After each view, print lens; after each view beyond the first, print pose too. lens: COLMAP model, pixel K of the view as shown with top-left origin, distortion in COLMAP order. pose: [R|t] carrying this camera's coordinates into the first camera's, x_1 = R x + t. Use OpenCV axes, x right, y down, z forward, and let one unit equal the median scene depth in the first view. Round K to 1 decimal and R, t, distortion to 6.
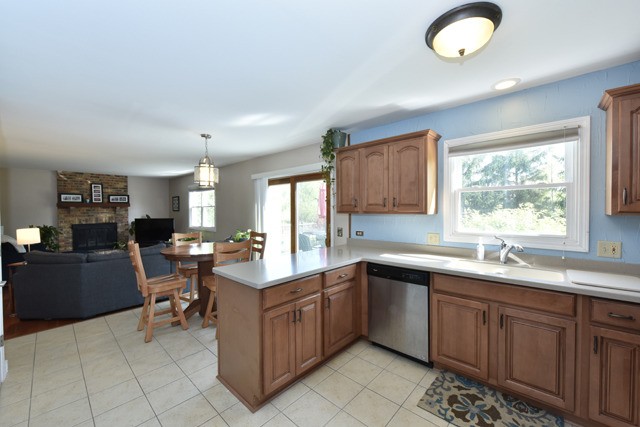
lens RADIAL K [[256.0, 0, 321.3], [0, 256.0, 212.8], [0, 0, 1]] dist [-0.003186, -0.000297]
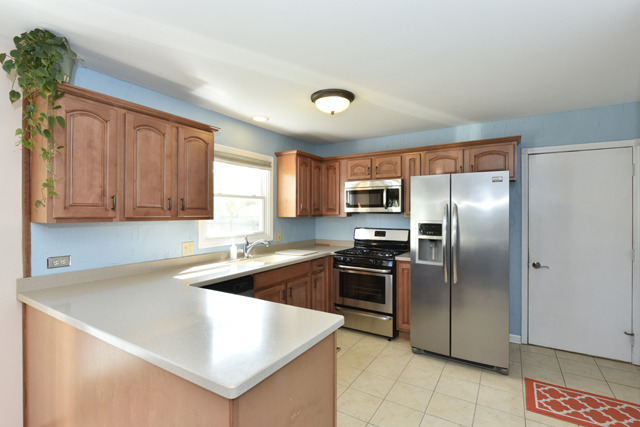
lens RADIAL K [[307.4, 0, 323.1], [0, 307.4, 215.2], [0, 0, 1]] dist [-0.002368, -0.000118]
pose [[-0.192235, 0.004384, 0.981339, -0.499416], [0.021182, 0.999776, -0.000318, -0.000026], [-0.981120, 0.020725, -0.192285, 0.562140]]
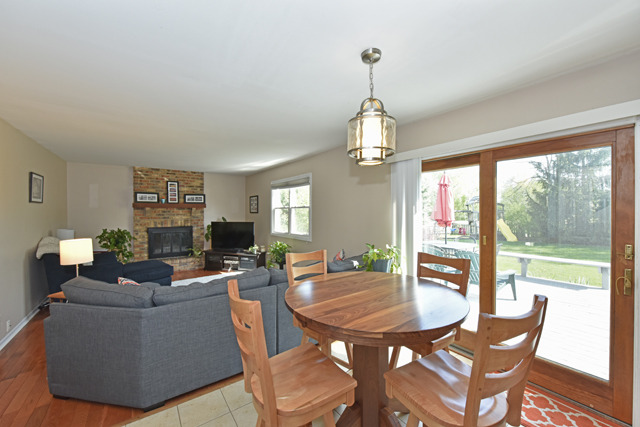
lens RADIAL K [[256.0, 0, 320.6], [0, 256.0, 212.0], [0, 0, 1]] dist [-0.003186, -0.000297]
pose [[0.979915, 0.005981, -0.199325, -0.220104], [-0.008693, 0.999881, -0.012732, -0.002052], [0.199225, 0.014209, 0.979851, 0.257792]]
